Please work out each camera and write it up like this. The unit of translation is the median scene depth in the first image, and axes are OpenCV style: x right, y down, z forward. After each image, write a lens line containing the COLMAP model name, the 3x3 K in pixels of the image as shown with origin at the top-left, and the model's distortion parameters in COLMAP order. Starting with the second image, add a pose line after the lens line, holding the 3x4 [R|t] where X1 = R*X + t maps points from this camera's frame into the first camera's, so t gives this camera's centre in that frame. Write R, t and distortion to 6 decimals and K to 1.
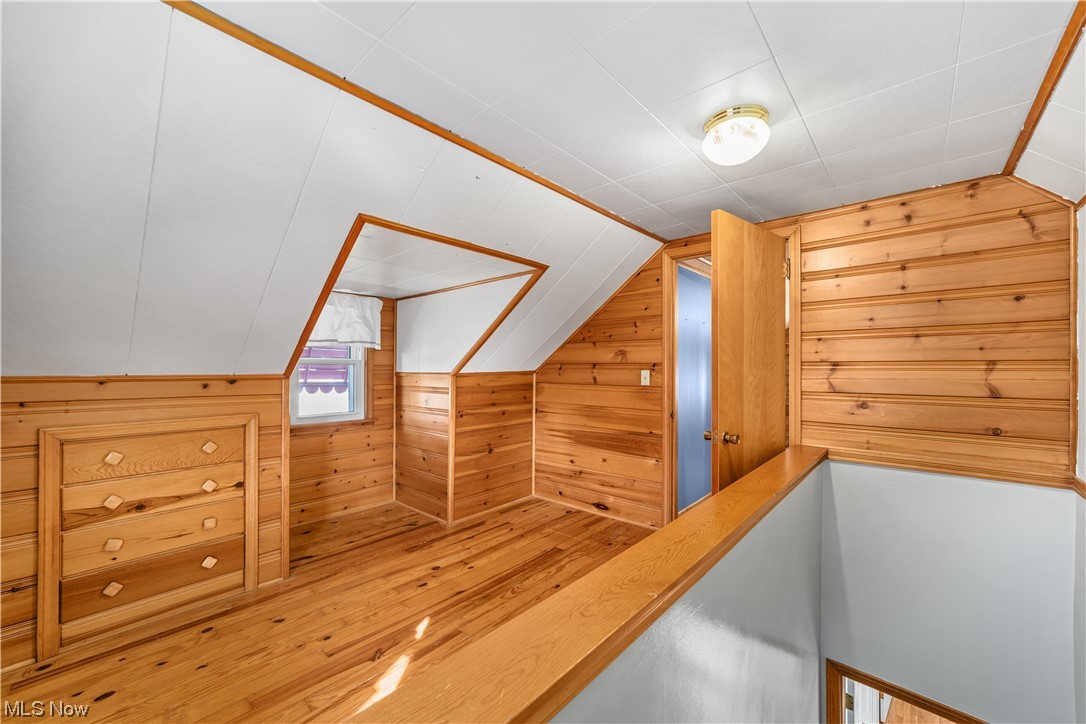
lens RADIAL K [[417.8, 0, 545.9], [0, 417.8, 361.7], [0, 0, 1]] dist [-0.013084, 0.007566]
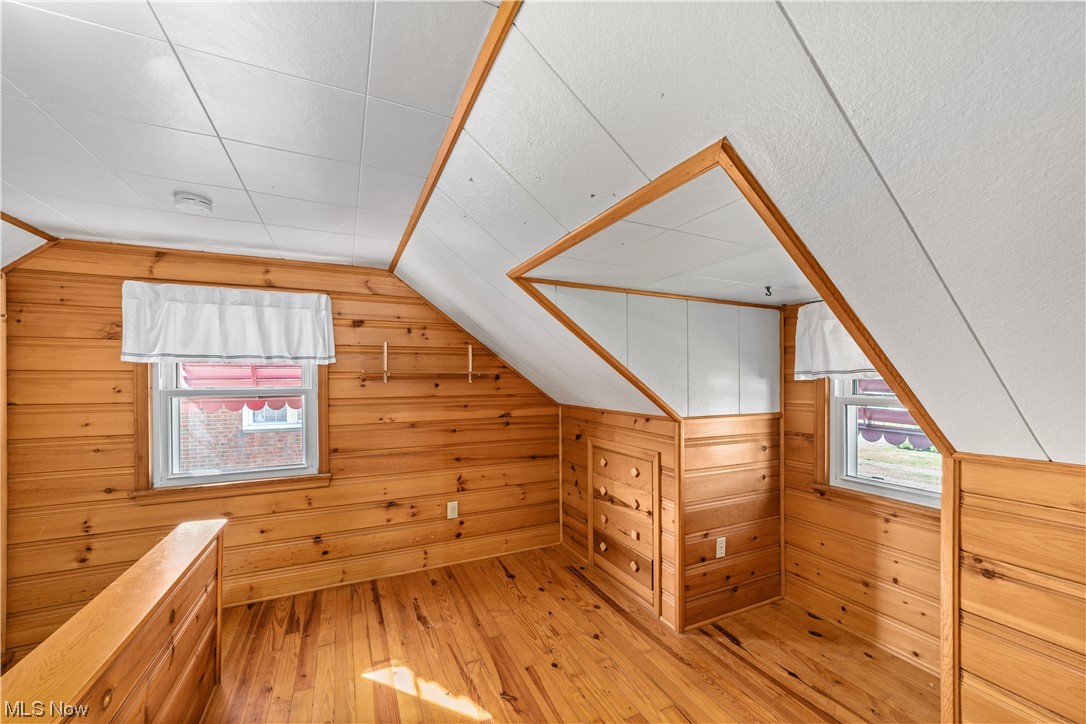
lens RADIAL K [[424.1, 0, 544.3], [0, 424.1, 368.9], [0, 0, 1]] dist [-0.015645, 0.007302]
pose [[-0.387056, -0.018763, -0.921865, 0.427099], [0.014893, 0.999535, -0.026597, -0.064872], [0.921936, -0.024024, -0.386597, 1.186525]]
